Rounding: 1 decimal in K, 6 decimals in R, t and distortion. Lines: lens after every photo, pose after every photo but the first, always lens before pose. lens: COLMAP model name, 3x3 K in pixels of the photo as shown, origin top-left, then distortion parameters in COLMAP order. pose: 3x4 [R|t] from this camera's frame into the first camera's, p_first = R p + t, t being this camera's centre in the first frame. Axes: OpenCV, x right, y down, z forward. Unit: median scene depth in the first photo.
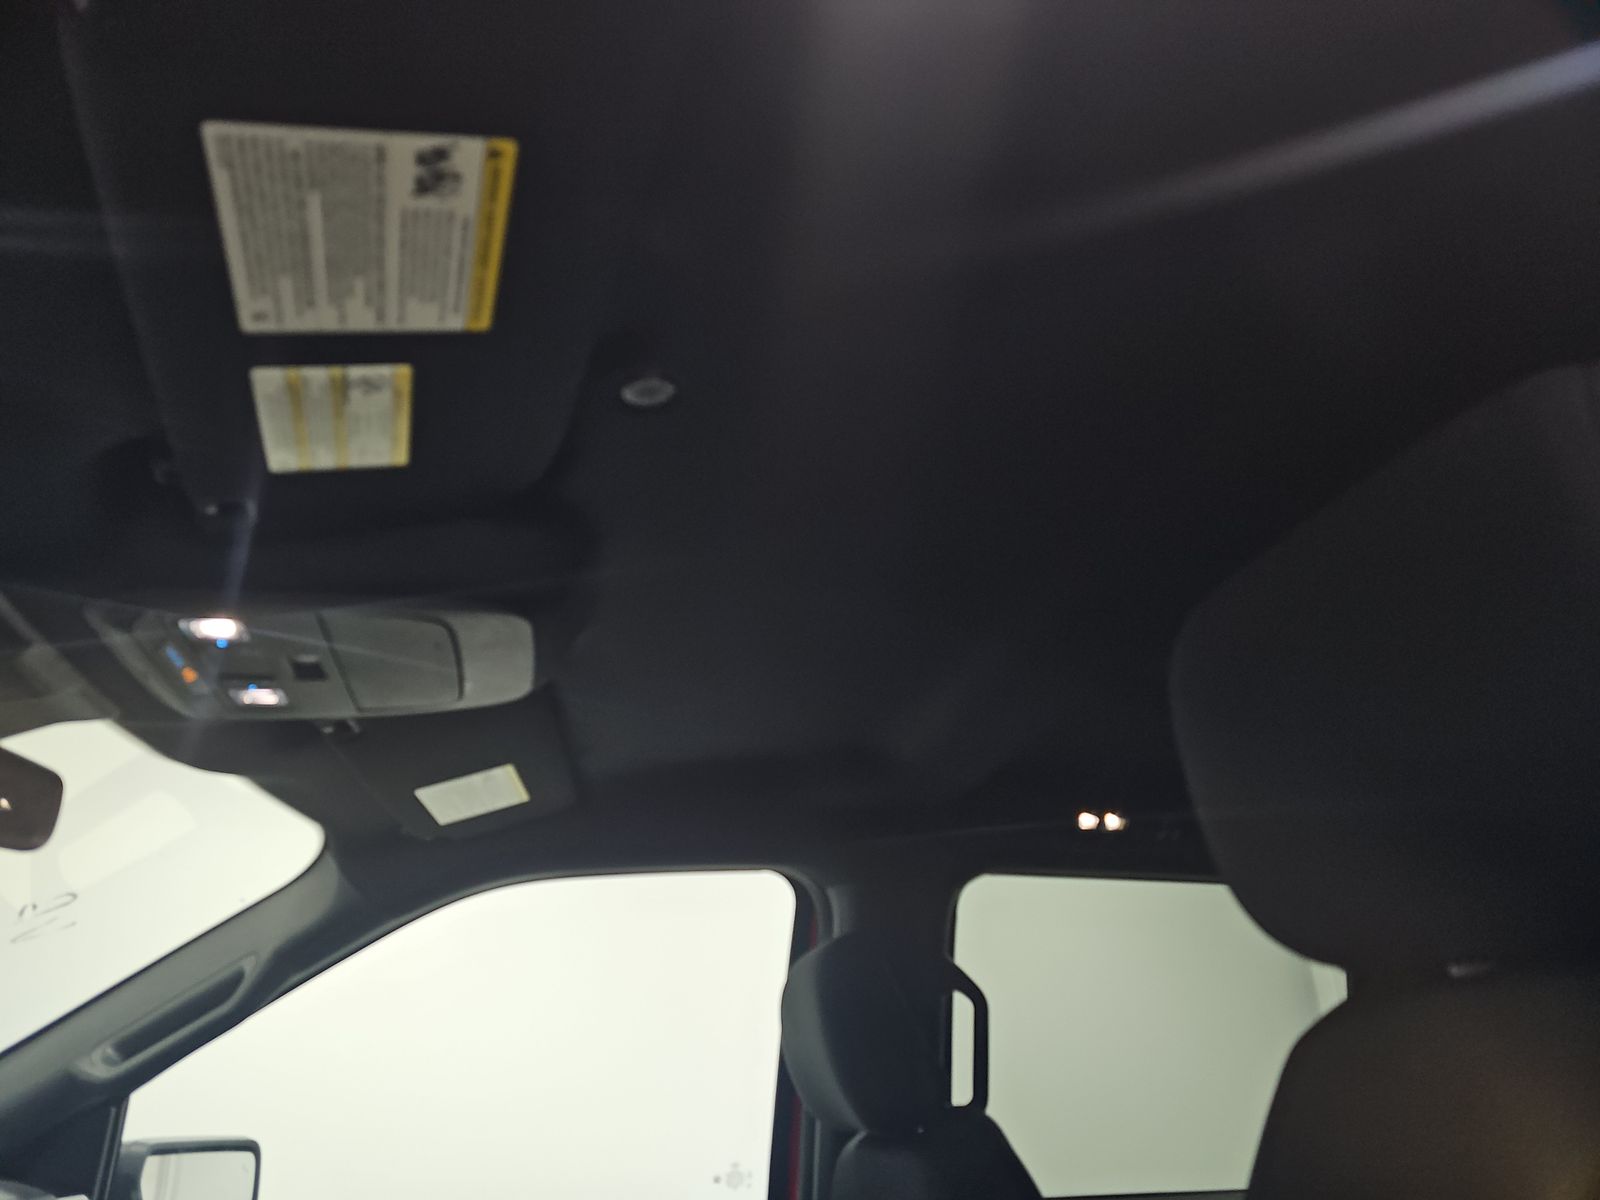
lens RADIAL K [[1052.9, 0, 780.5], [0, 1052.9, 592.1], [0, 0, 1]] dist [0.043749, -0.039371]
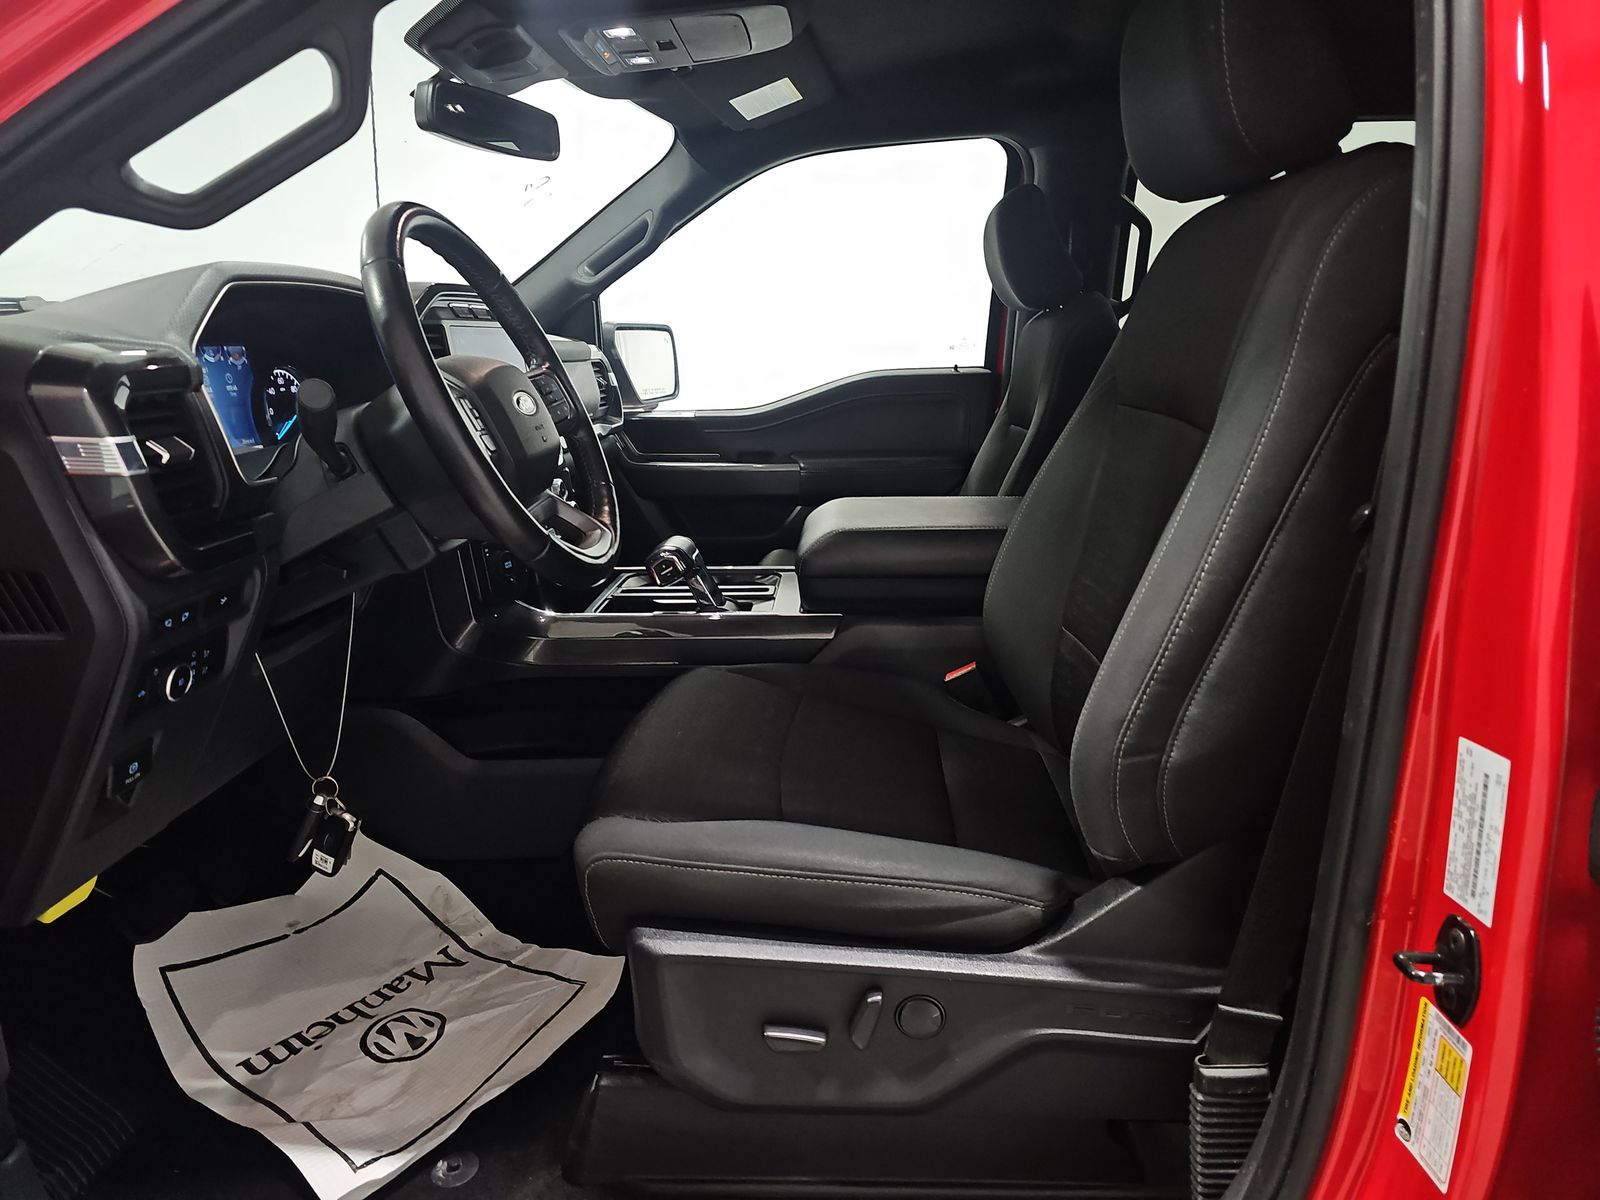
lens RADIAL K [[1055.4, 0, 819.1], [0, 1055.4, 601.5], [0, 0, 1]] dist [0.056976, -0.036384]
pose [[0.971327, 0.052219, -0.231941, 0.170269], [0.107900, 0.772497, 0.625784, -0.196286], [0.211852, -0.632868, 0.744713, -0.558877]]
